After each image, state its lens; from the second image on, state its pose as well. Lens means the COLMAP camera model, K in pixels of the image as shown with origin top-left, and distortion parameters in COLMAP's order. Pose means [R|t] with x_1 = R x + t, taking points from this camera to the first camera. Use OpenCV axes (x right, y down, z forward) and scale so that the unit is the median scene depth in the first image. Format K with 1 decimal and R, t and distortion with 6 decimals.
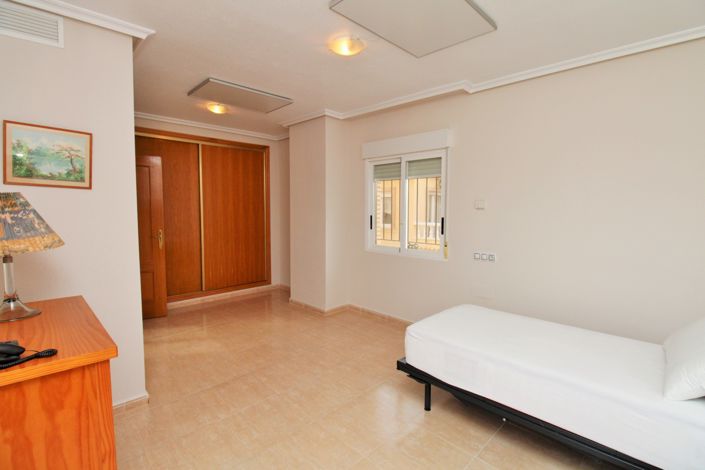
lens RADIAL K [[332.7, 0, 355.0], [0, 332.7, 232.7], [0, 0, 1]] dist [-0.010392, -0.008121]
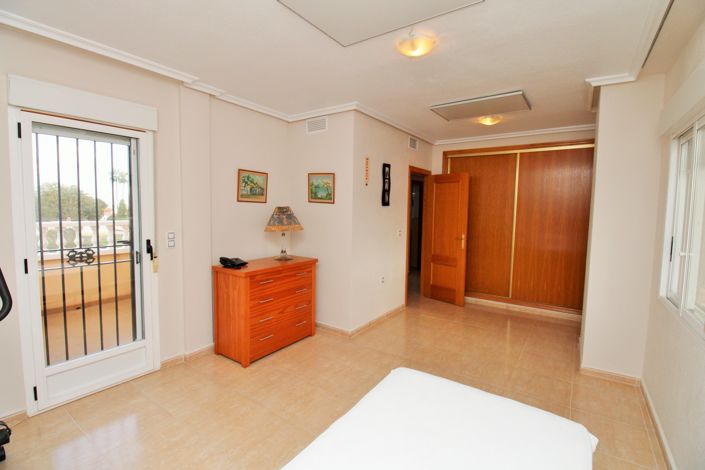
lens RADIAL K [[332.7, 0, 356.5], [0, 332.7, 232.5], [0, 0, 1]] dist [-0.010392, -0.008121]
pose [[0.155592, 0.069388, -0.985381, 0.831570], [-0.089401, 0.994425, 0.055909, -0.069329], [0.983768, 0.079395, 0.160928, 0.663334]]
